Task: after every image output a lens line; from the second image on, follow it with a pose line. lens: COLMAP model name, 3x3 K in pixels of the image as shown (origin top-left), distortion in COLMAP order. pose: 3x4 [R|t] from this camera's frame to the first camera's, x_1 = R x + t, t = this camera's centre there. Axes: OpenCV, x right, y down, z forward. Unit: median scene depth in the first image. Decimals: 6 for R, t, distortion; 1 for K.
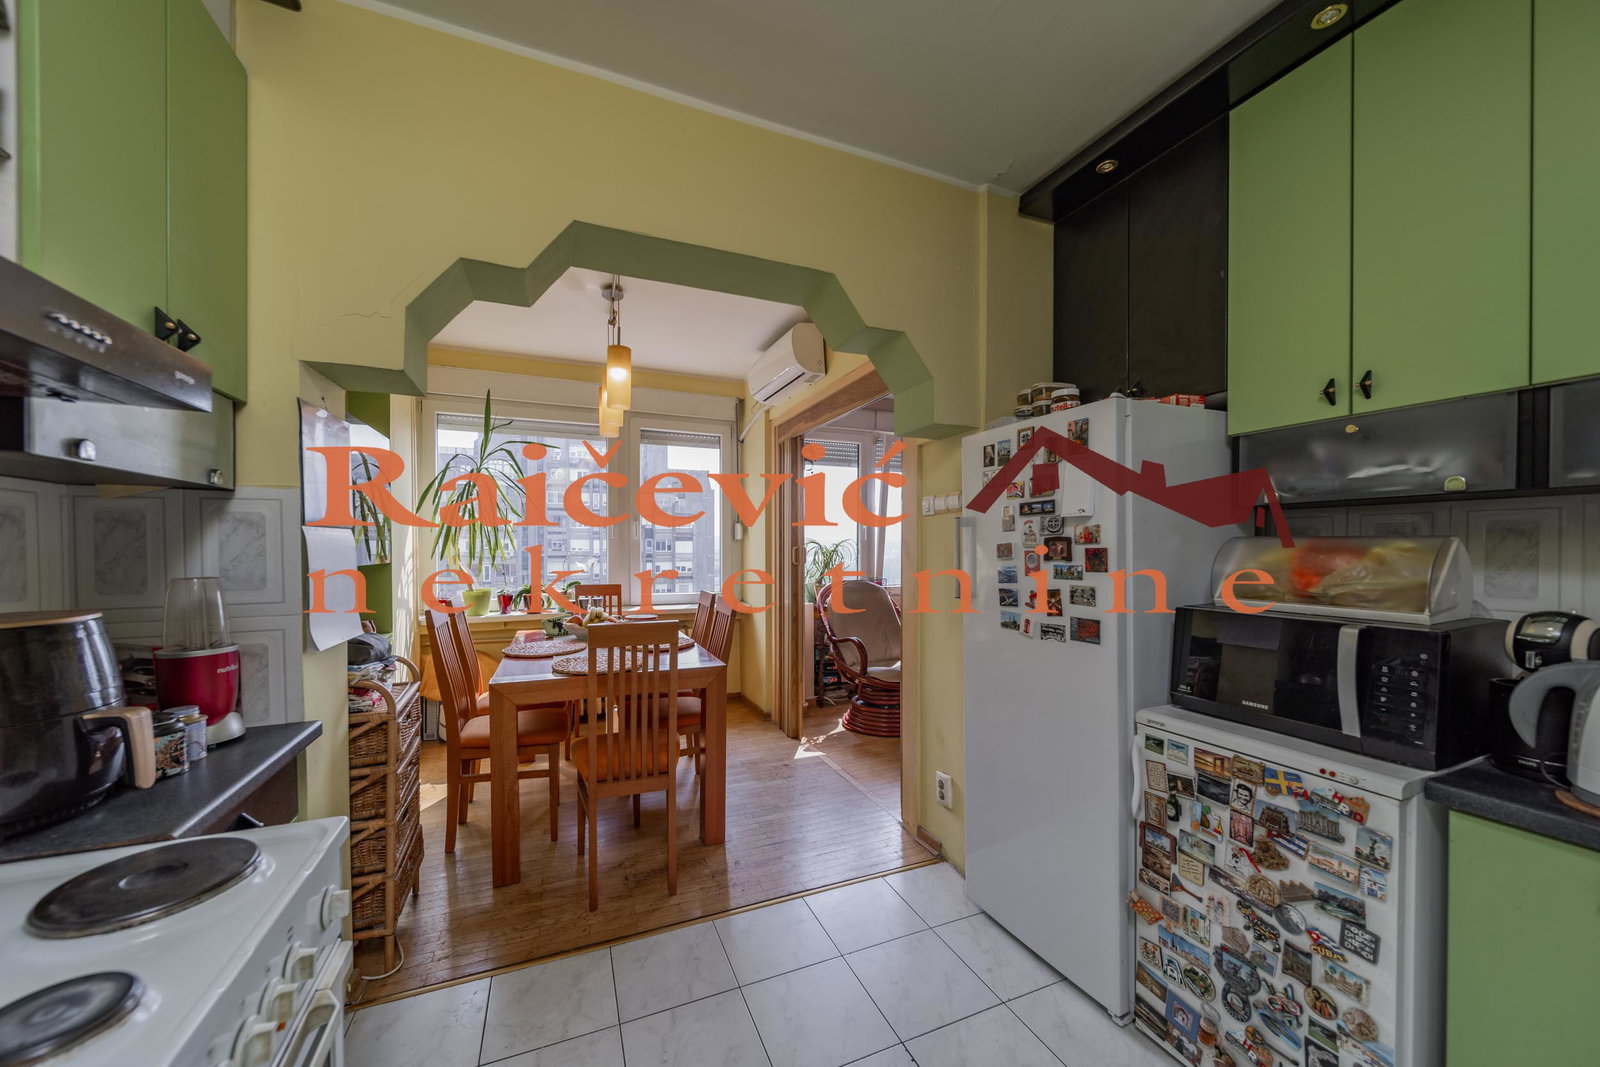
lens RADIAL K [[593.9, 0, 804.2], [0, 593.9, 551.7], [0, 0, 1]] dist [-0.000311, -0.000217]
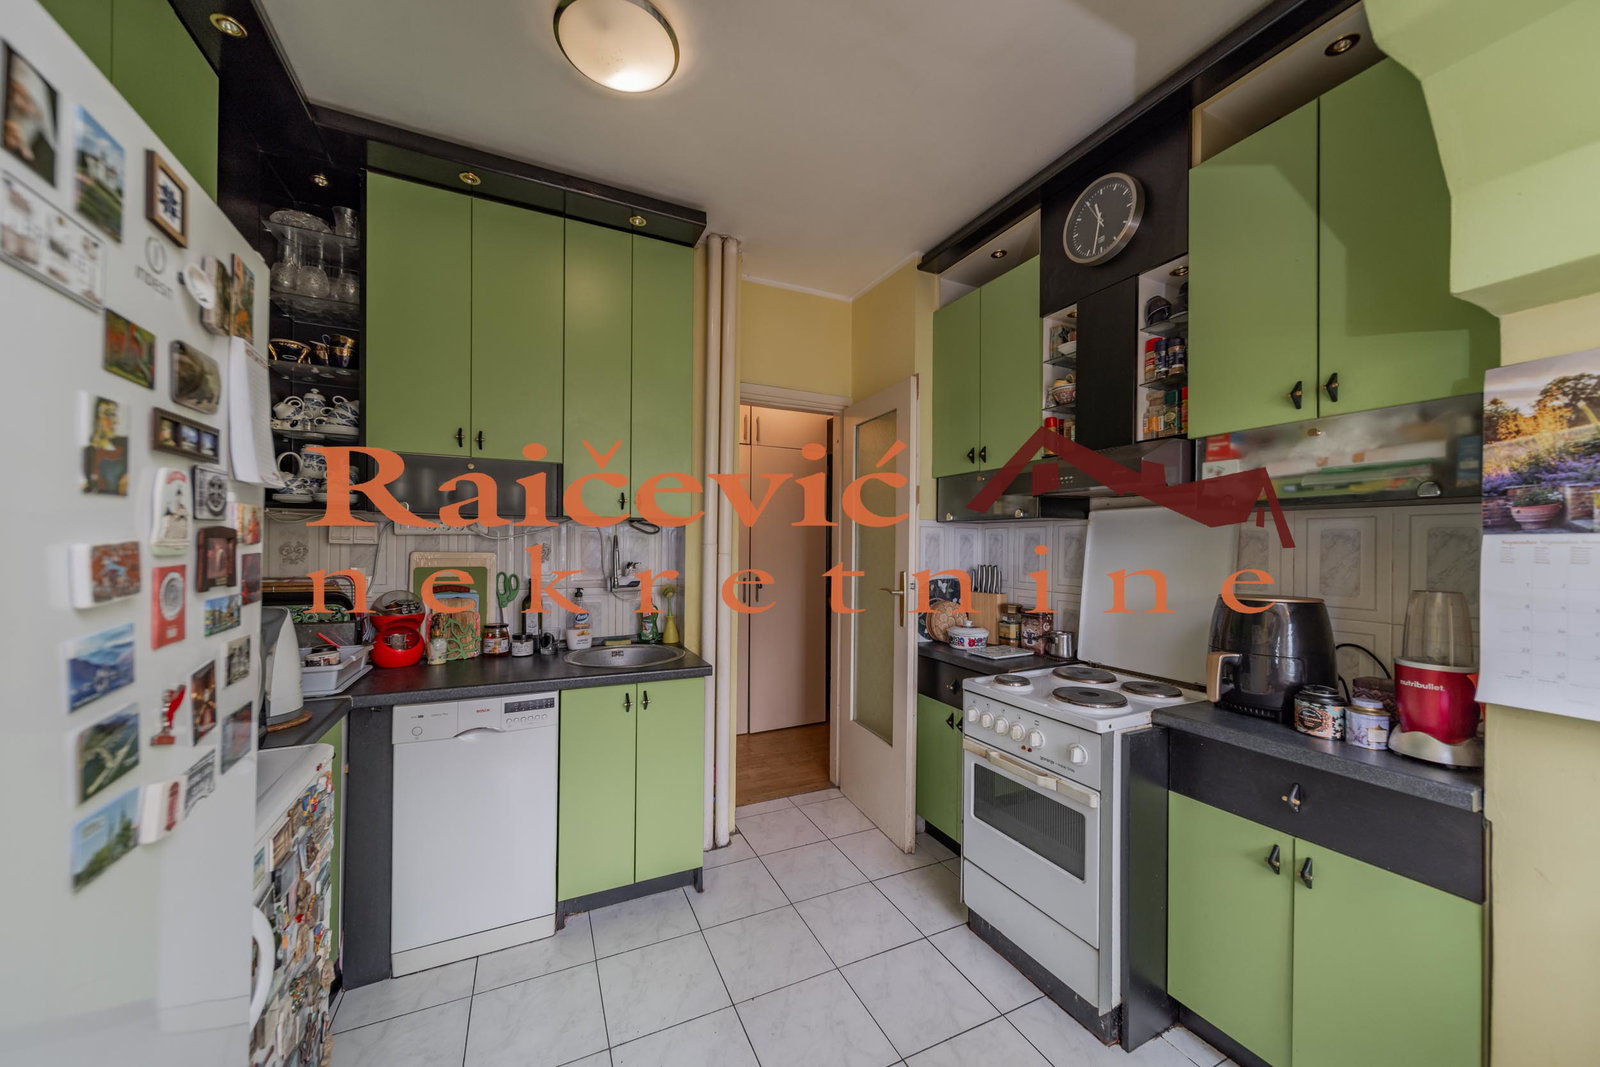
lens RADIAL K [[567.9, 0, 784.2], [0, 567.9, 531.5], [0, 0, 1]] dist [0.000673, -0.000120]
pose [[-0.999581, -0.013240, -0.025747, 0.062989], [-0.012917, 0.999836, -0.012690, -0.019467], [0.025910, -0.012352, -0.999588, 1.263019]]
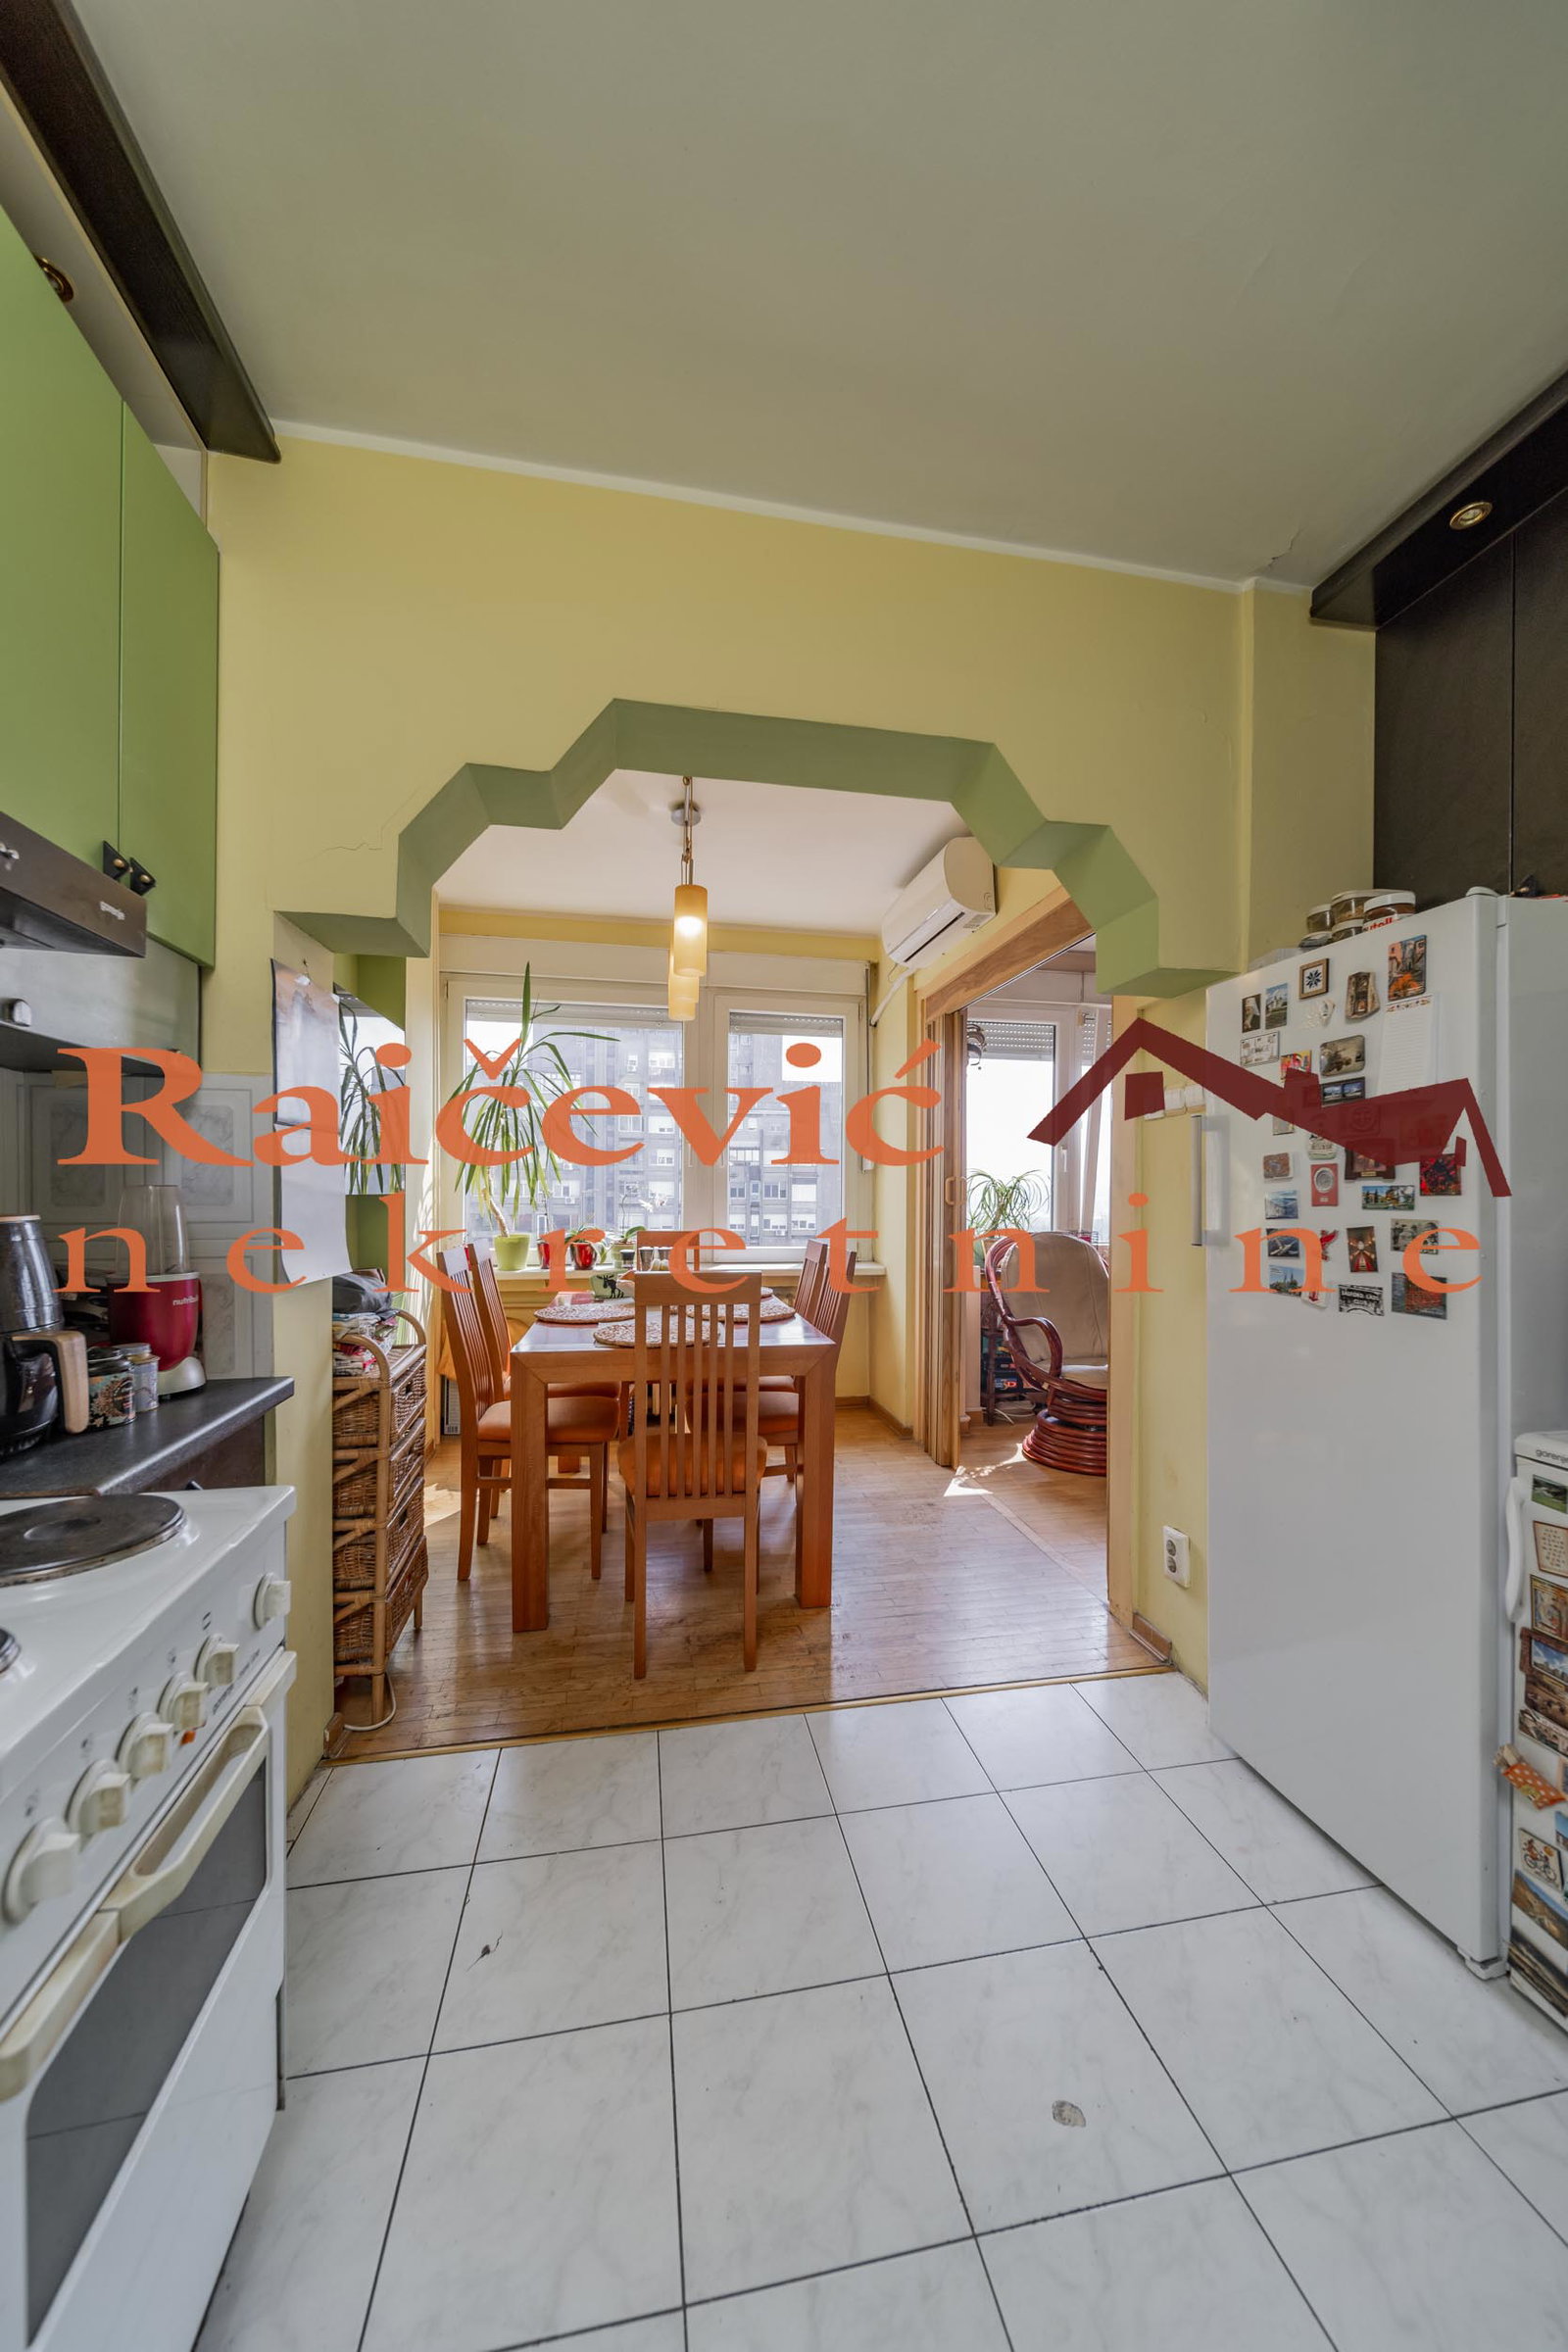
lens RADIAL K [[873.8, 0, 798.3], [0, 873.8, 1197.1], [0, 0, 1]] dist [-0.002035, 0.000007]
pose [[0.978354, 0.006553, -0.206837, 0.043432], [-0.007735, 0.999958, -0.004903, 0.038835], [0.206796, 0.006396, 0.978363, 0.021888]]
